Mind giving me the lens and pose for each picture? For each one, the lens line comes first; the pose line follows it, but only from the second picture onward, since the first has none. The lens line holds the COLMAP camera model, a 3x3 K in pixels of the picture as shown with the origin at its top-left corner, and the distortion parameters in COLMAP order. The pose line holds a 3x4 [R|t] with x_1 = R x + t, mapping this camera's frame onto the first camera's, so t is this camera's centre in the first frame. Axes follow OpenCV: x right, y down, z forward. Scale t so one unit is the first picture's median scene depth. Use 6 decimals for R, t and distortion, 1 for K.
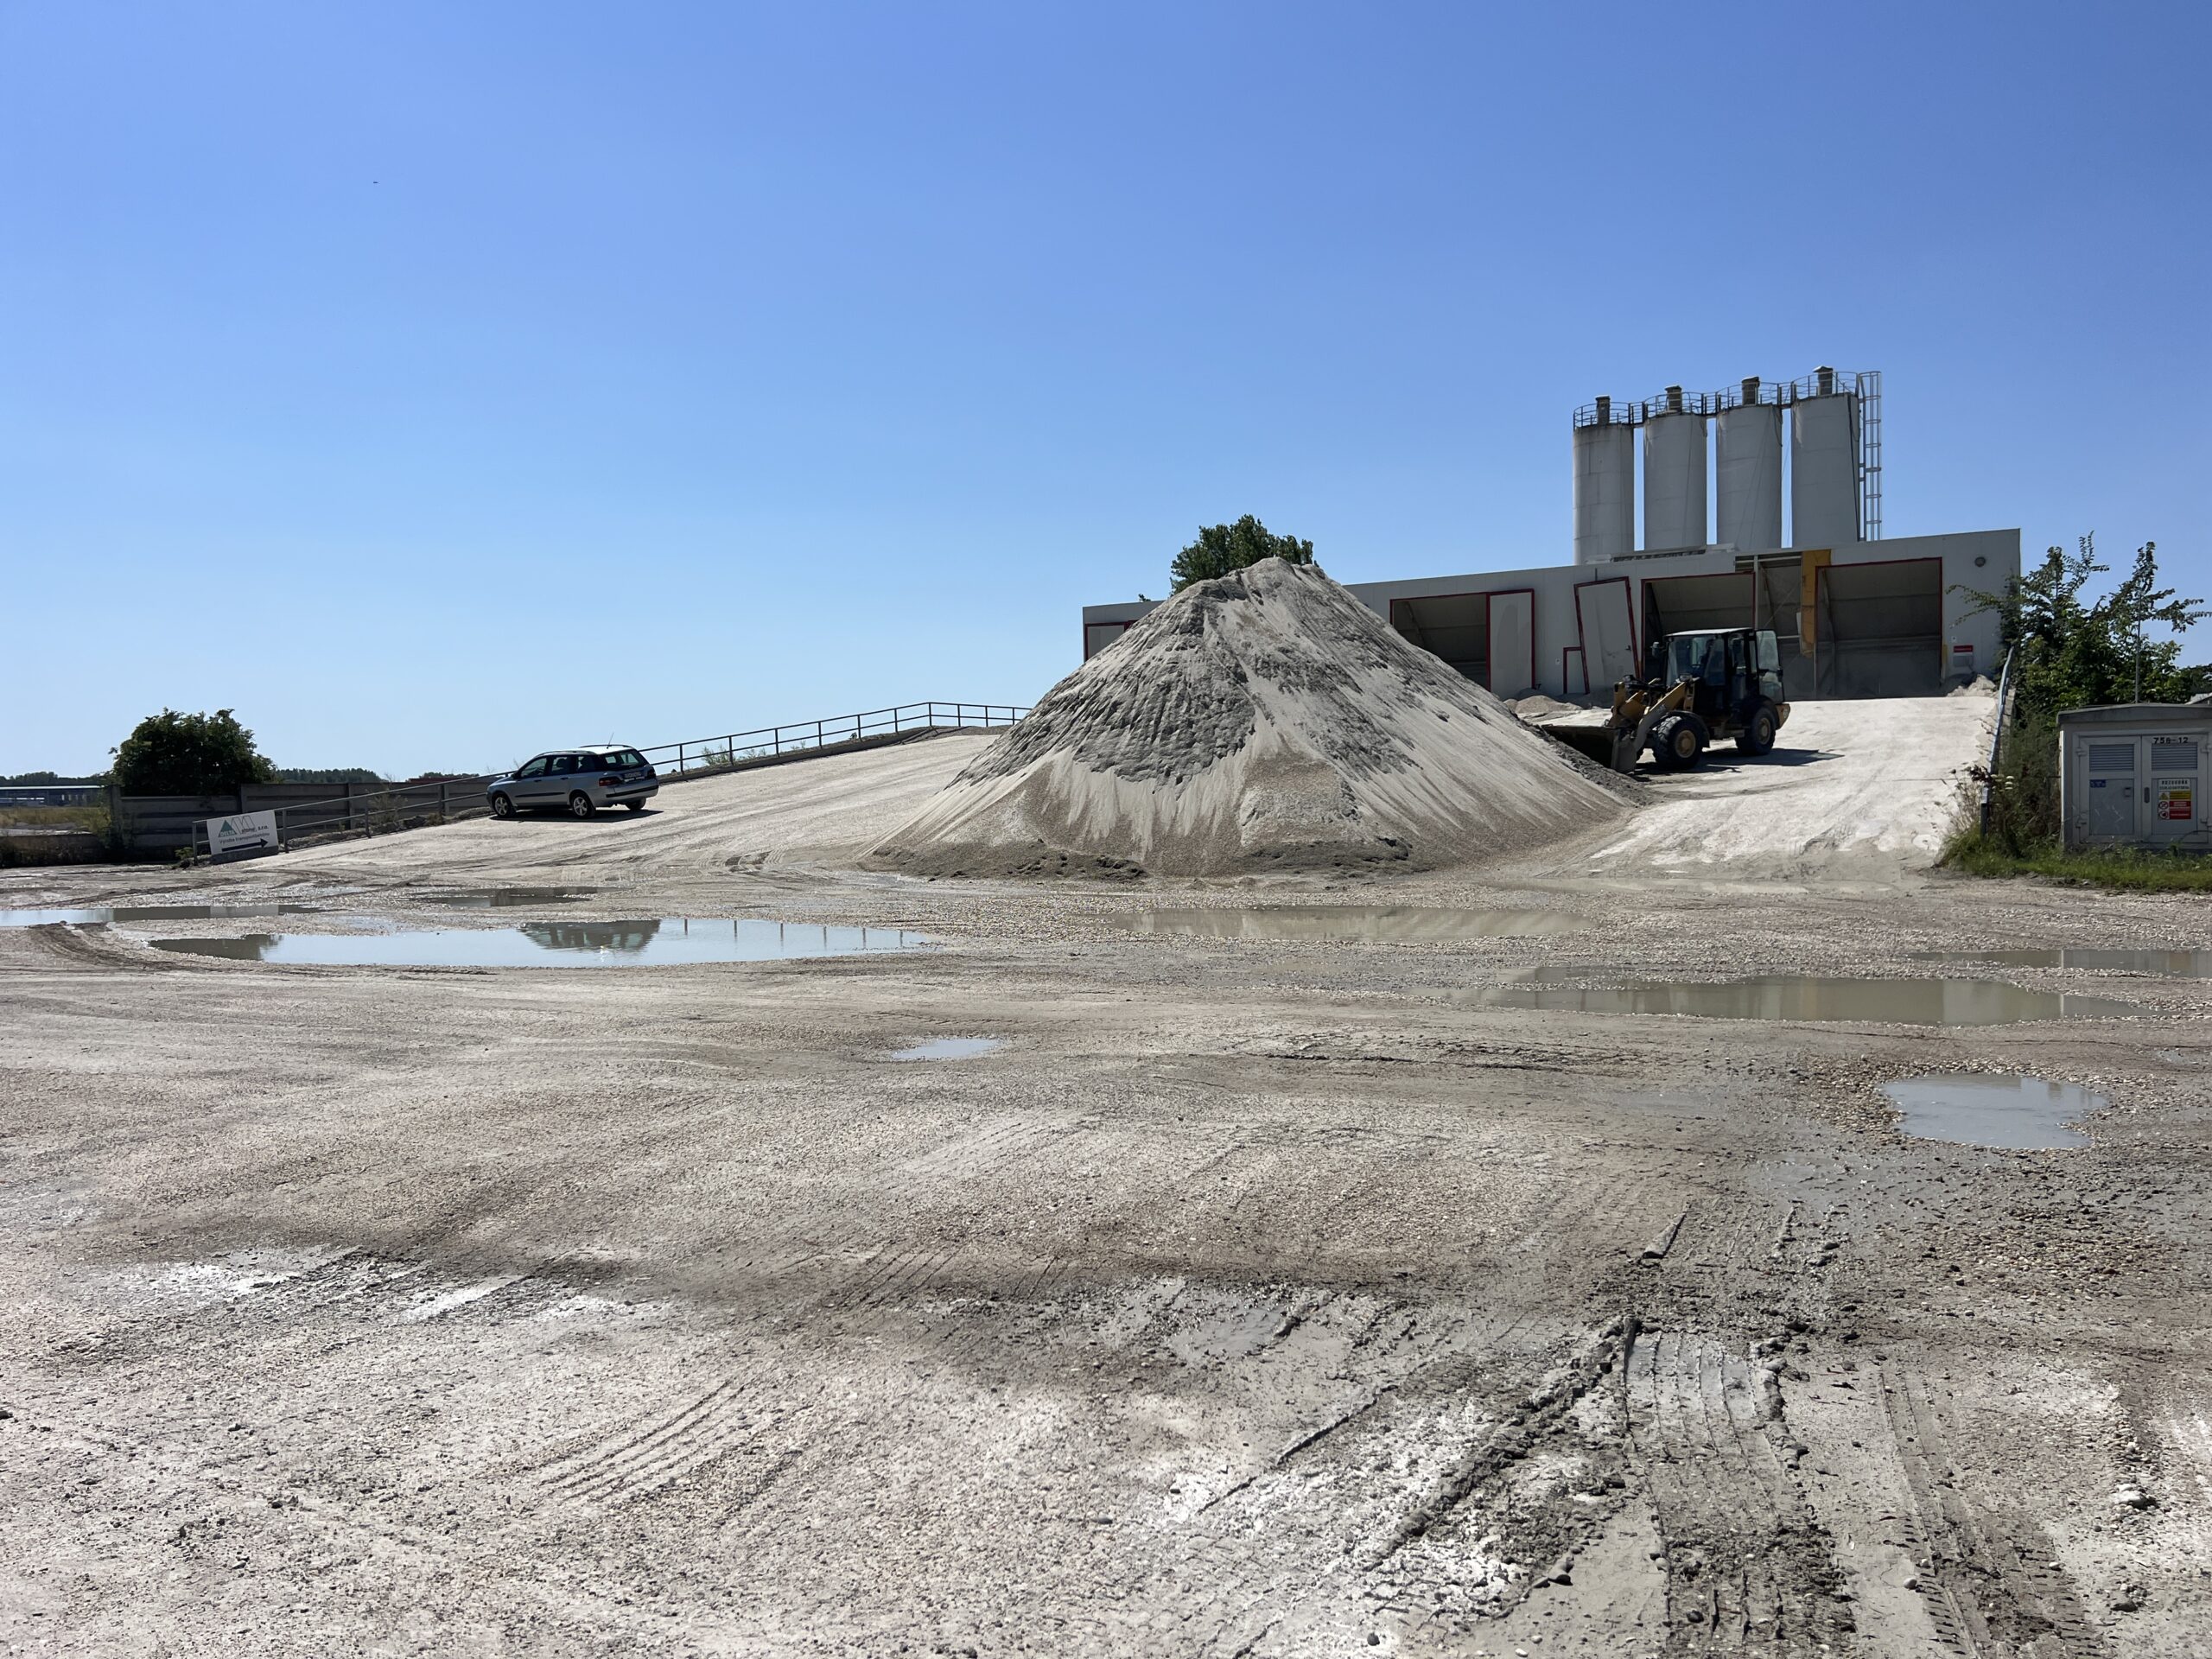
lens RADIAL K [[1657.9, 0, 1106.0], [0, 1657.9, 829.5], [0, 0, 1]] dist [0.067199, -0.079882]
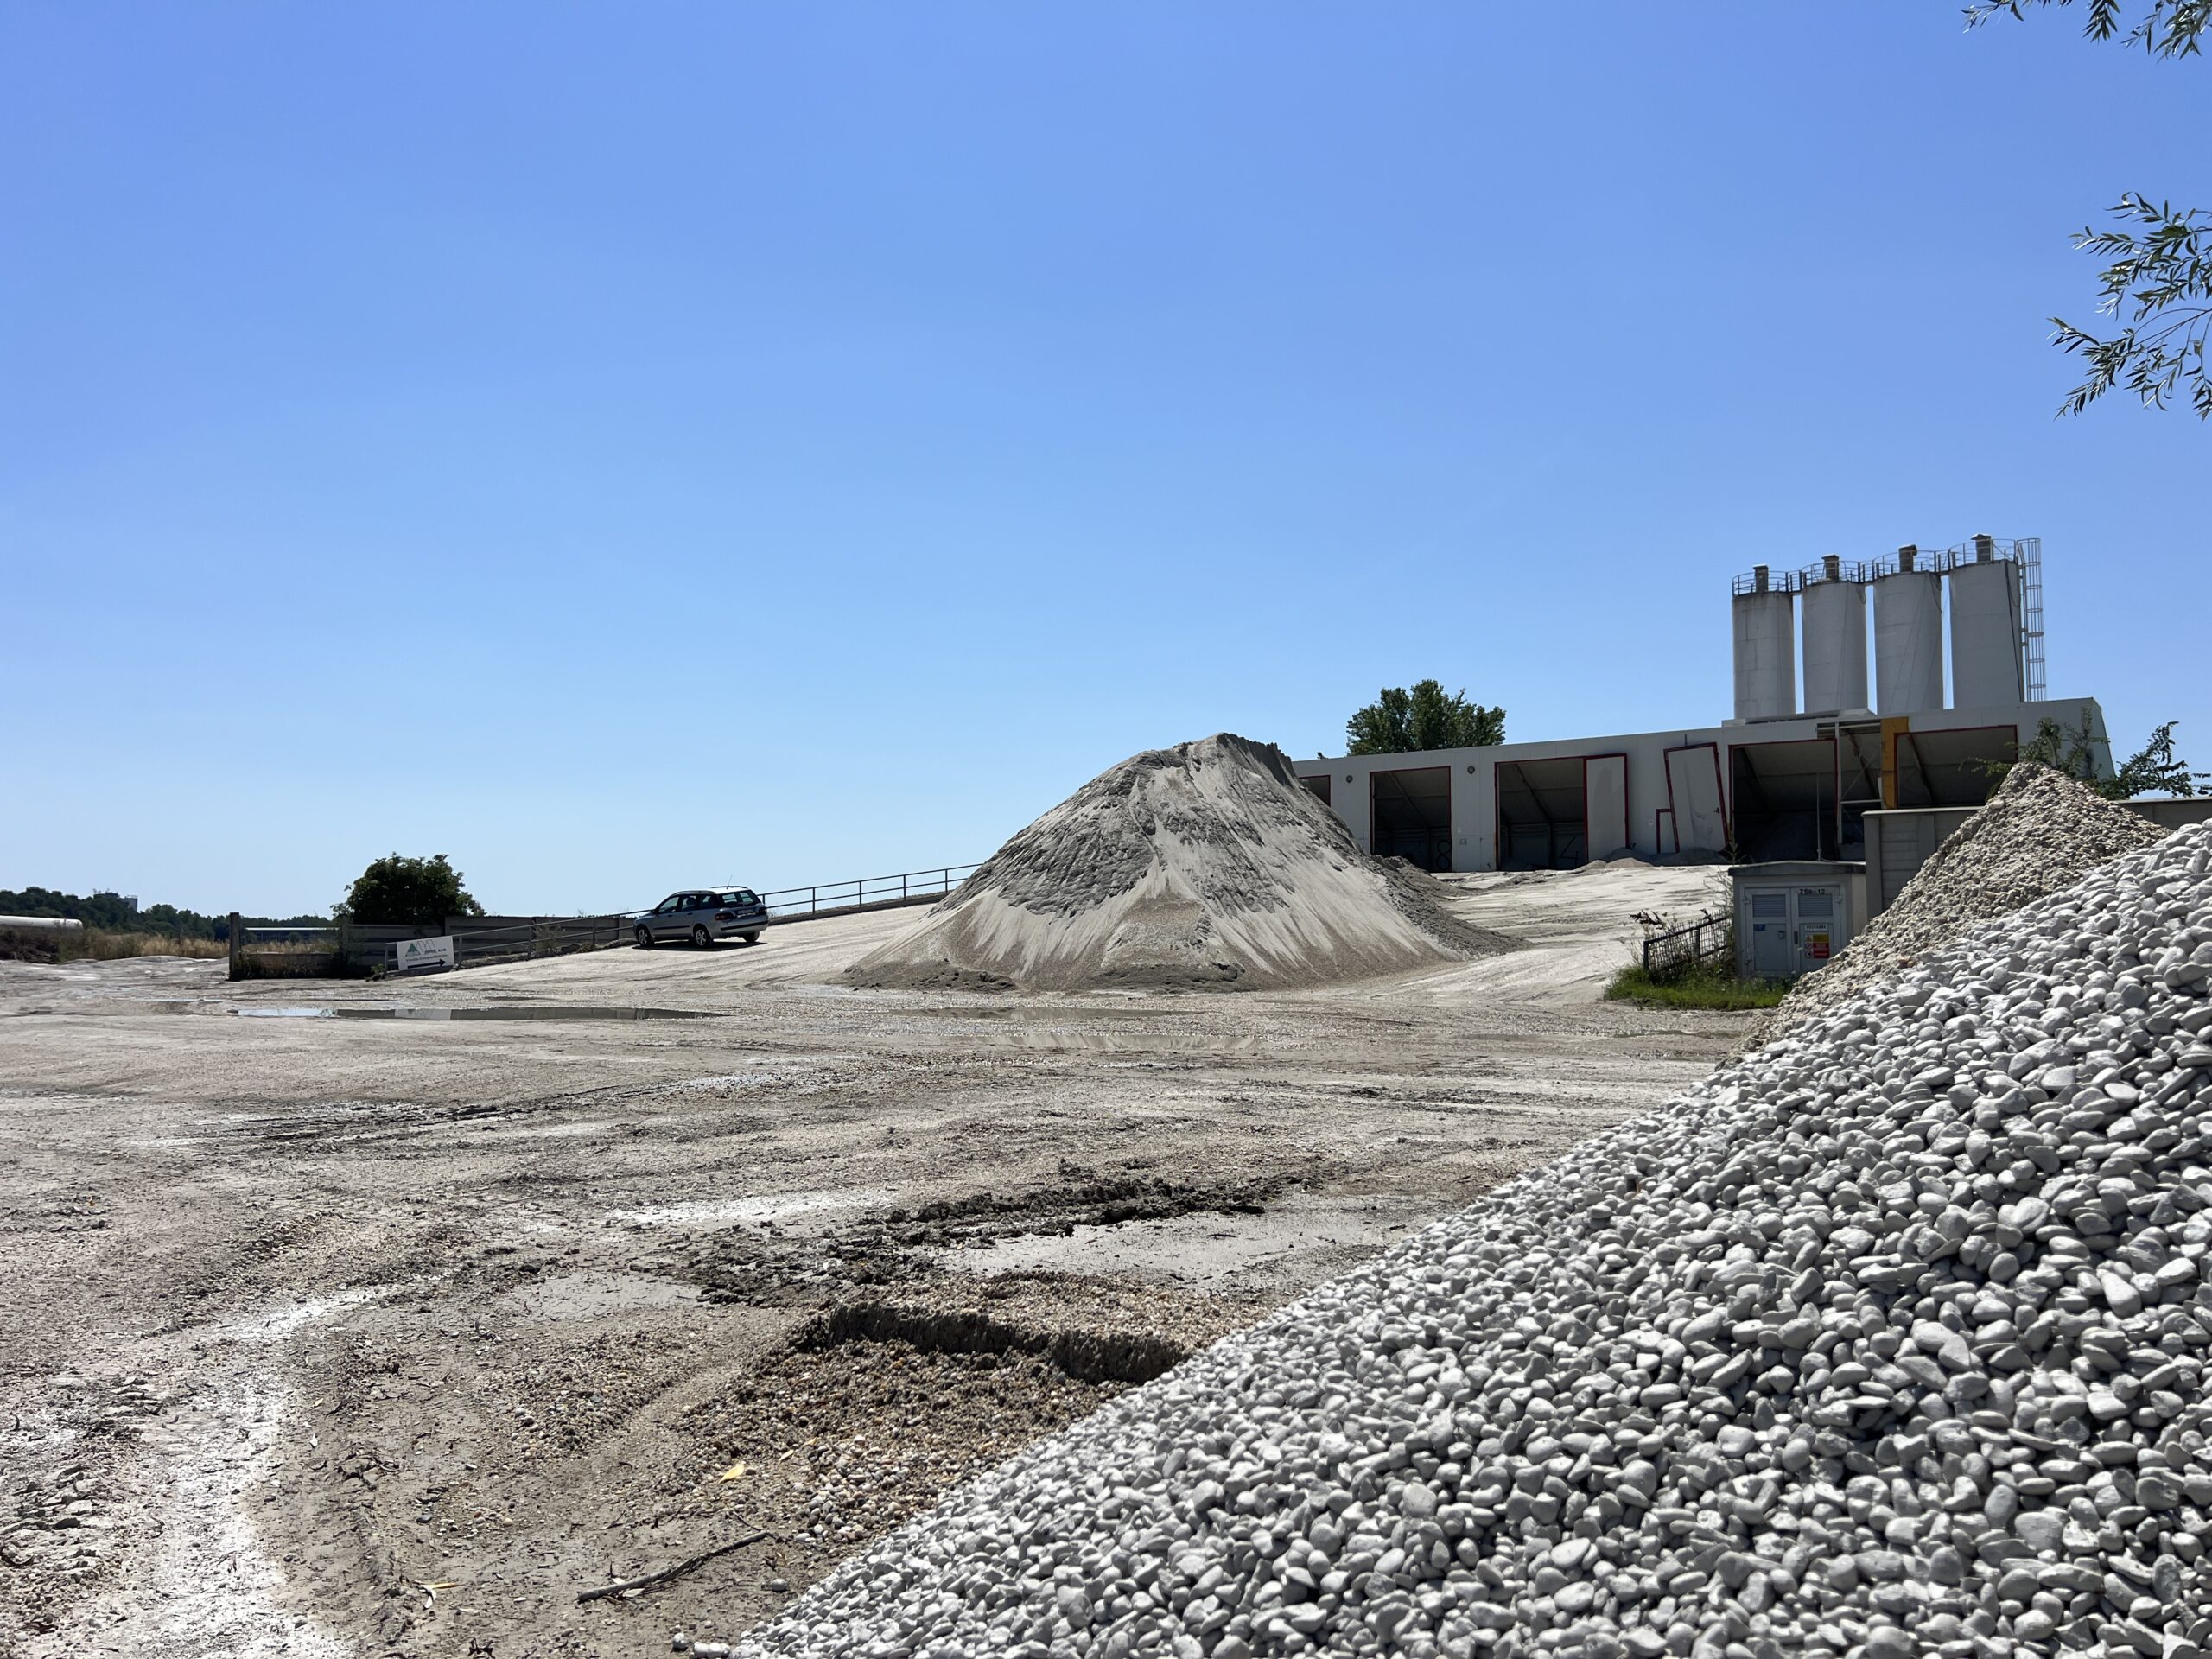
lens RADIAL K [[1667.7, 0, 1107.2], [0, 1667.7, 766.8], [0, 0, 1]] dist [0.070589, -0.000378]
pose [[0.986165, 0.002275, -0.165749, 0.162367], [-0.023995, 0.991334, -0.129156, 0.012413], [0.164019, 0.131346, 0.977674, -0.127480]]
